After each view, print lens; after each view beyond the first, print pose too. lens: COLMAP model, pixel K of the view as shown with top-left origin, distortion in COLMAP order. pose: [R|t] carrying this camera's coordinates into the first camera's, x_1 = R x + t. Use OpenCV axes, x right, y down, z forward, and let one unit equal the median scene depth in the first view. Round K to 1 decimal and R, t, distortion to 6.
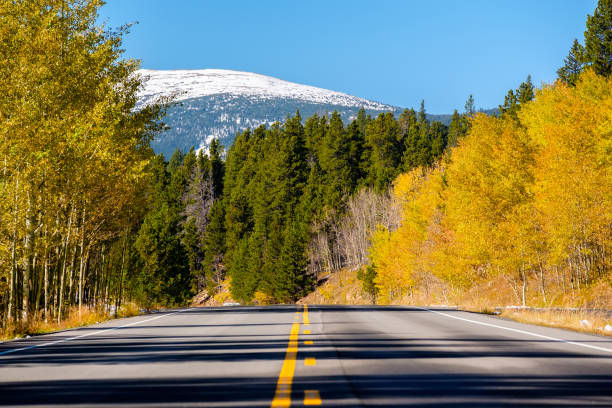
lens RADIAL K [[3198.5, 0, 306.0], [0, 3198.5, 204.0], [0, 0, 1]] dist [0.011805, -3.203866]
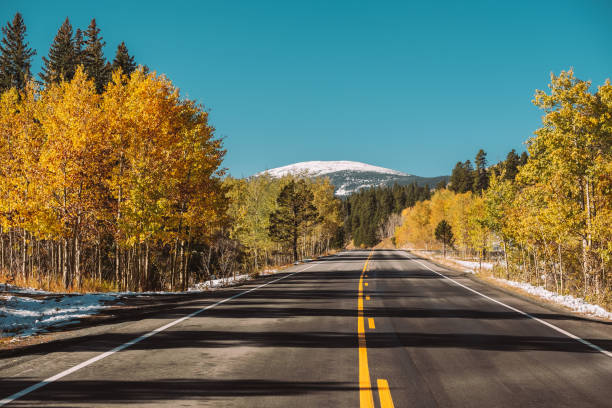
lens RADIAL K [[2224.9, 0, 306.0], [0, 2224.9, 204.0], [0, 0, 1]] dist [-0.157279, 0.824391]
pose [[0.999340, 0.000275, -0.036336, 0.012425], [0.000262, 0.999891, 0.014777, -0.053225], [0.036336, -0.014776, 0.999230, -1.447749]]
